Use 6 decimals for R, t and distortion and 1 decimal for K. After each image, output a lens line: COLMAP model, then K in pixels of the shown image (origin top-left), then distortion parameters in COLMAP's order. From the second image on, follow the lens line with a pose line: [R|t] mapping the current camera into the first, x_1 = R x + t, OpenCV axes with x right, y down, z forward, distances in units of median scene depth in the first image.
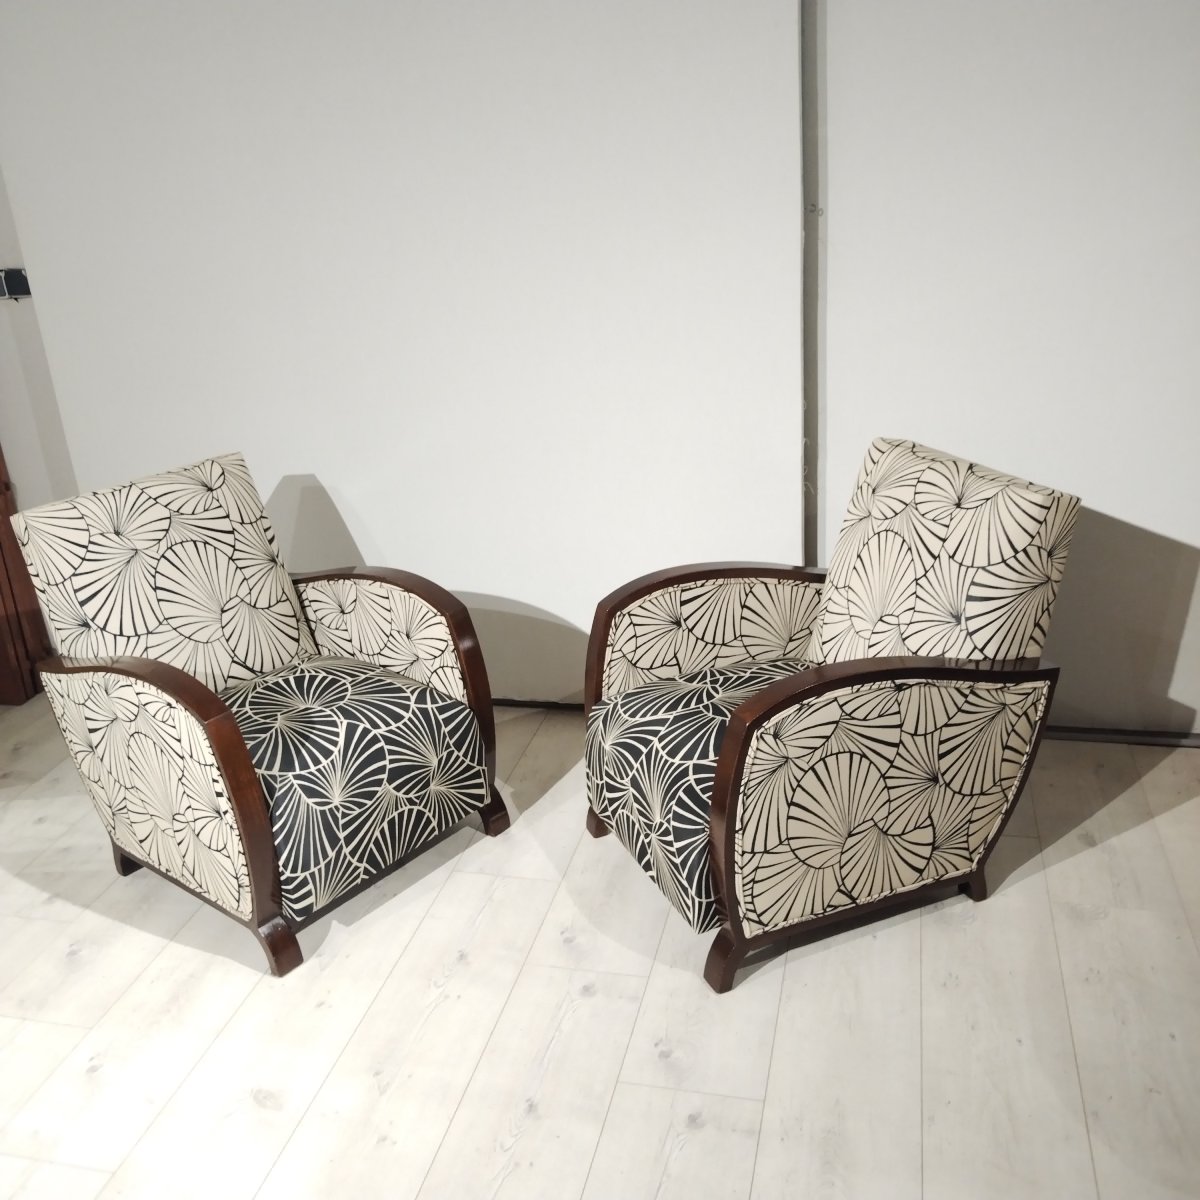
lens RADIAL K [[1138.3, 0, 627.0], [0, 1138.3, 600.3], [0, 0, 1]] dist [0.051114, -0.010438]
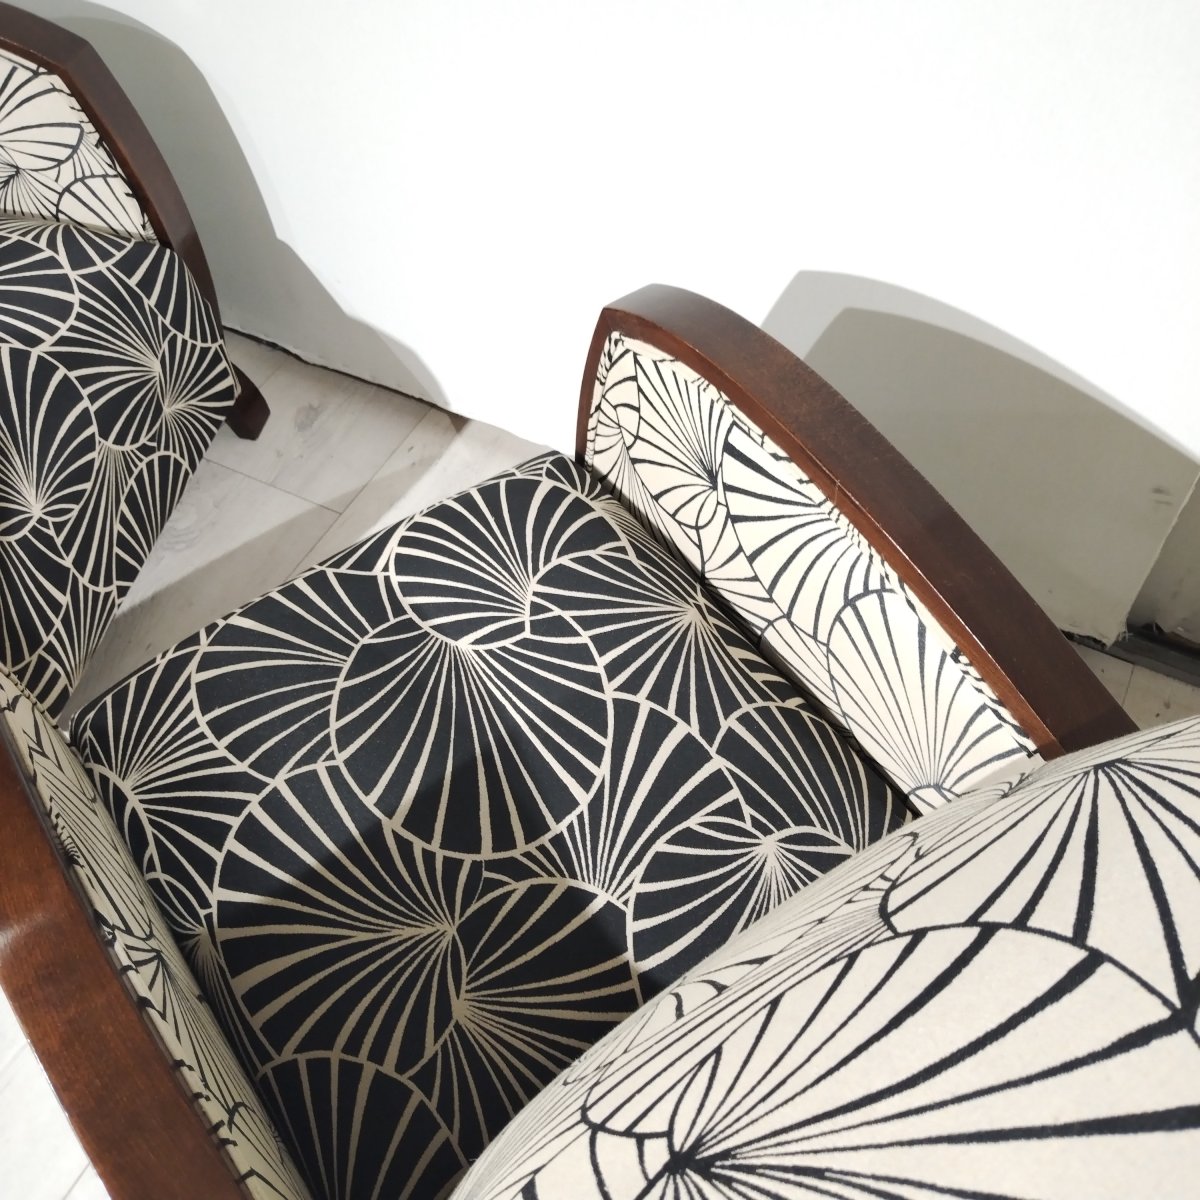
lens RADIAL K [[1180.7, 0, 629.0], [0, 1180.7, 597.9], [0, 0, 1]] dist [0.026099, -0.012359]
pose [[0.217123, 0.813853, -0.538981, 0.328855], [-0.366378, 0.579729, 0.727792, -0.268448], [0.904779, 0.039451, 0.424051, 0.956626]]
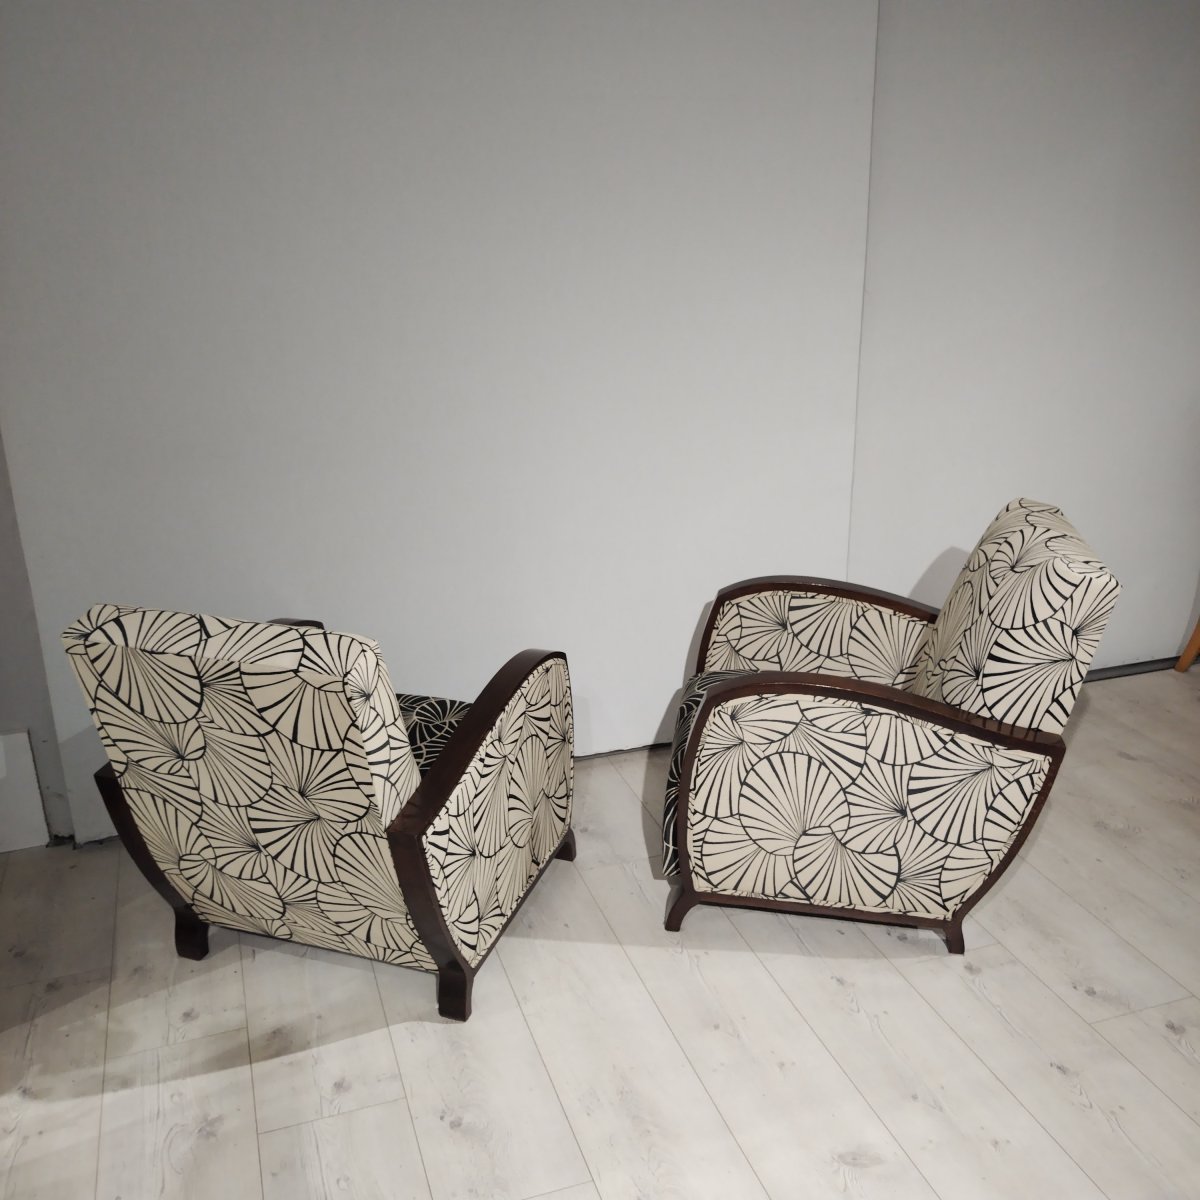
lens RADIAL K [[1189.9, 0, 626.2], [0, 1189.9, 589.2], [0, 0, 1]] dist [0.023772, -0.012822]
pose [[0.858939, 0.228310, -0.458364, 0.508195], [-0.241058, 0.970002, 0.031431, -0.015611], [0.451790, 0.083495, 0.888209, -0.106203]]
